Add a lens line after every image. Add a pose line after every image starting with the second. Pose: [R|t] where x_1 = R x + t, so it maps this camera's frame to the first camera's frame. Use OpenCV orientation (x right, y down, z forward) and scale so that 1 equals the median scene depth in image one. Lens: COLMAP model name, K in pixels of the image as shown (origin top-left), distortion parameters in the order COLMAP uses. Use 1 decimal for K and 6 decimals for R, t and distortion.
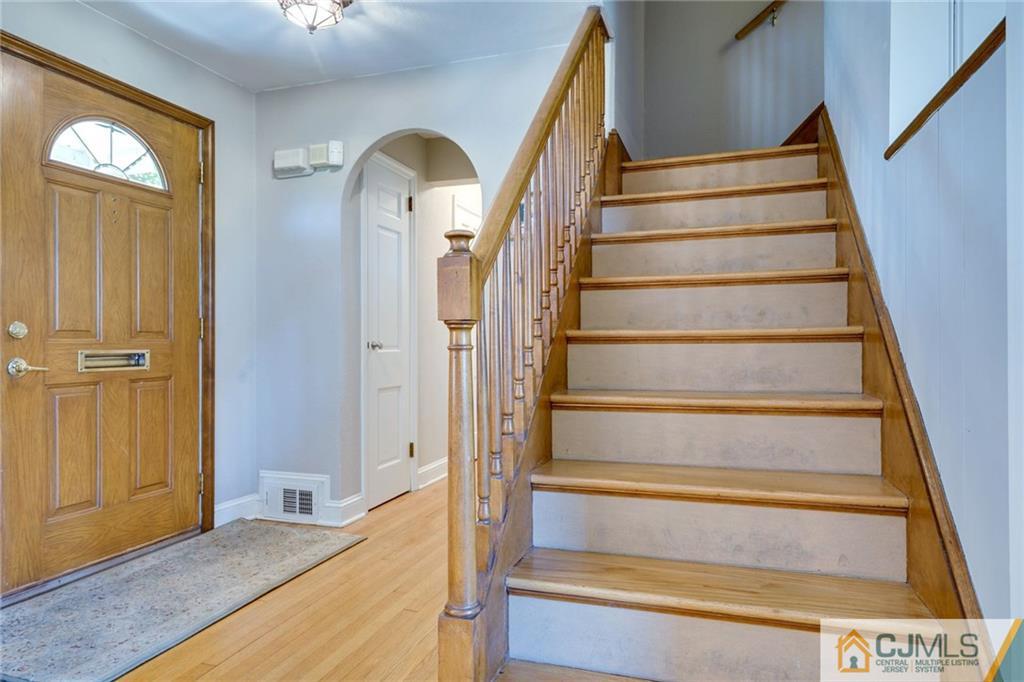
lens RADIAL K [[624.0, 0, 503.7], [0, 624.0, 348.9], [0, 0, 1]] dist [0.013105, -0.005670]
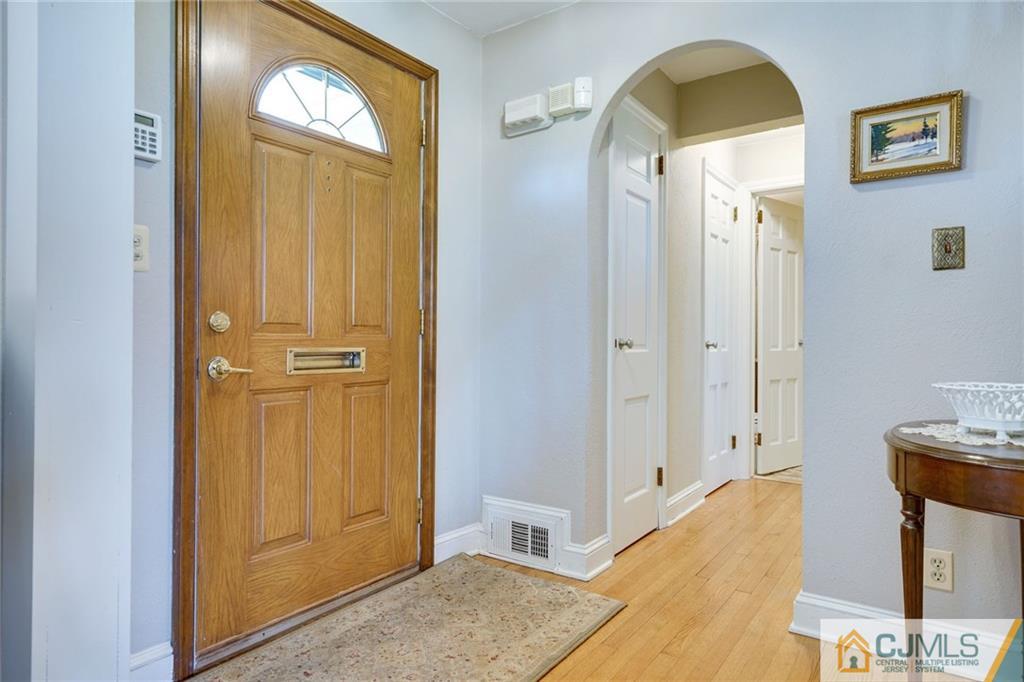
lens RADIAL K [[624.0, 0, 514.4], [0, 624.0, 341.1], [0, 0, 1]] dist [0.013105, -0.005670]
pose [[0.961616, 0.001977, -0.274391, -0.147874], [-0.005464, 0.999914, -0.011945, 0.001547], [0.274344, 0.012986, 0.961544, 0.257083]]
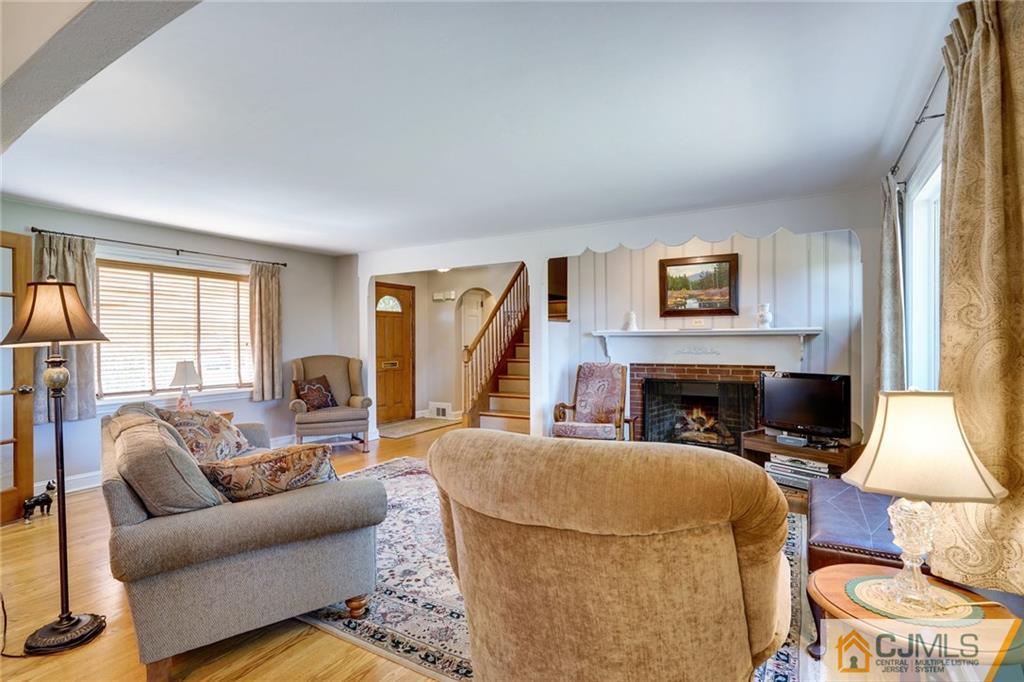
lens RADIAL K [[489.2, 0, 519.0], [0, 489.2, 328.3], [0, 0, 1]] dist [-0.008391, 0.000365]
pose [[0.978596, -0.010062, -0.205543, 0.563611], [0.003415, 0.999461, -0.032665, -0.080980], [0.205761, 0.031264, 0.978103, -1.320340]]
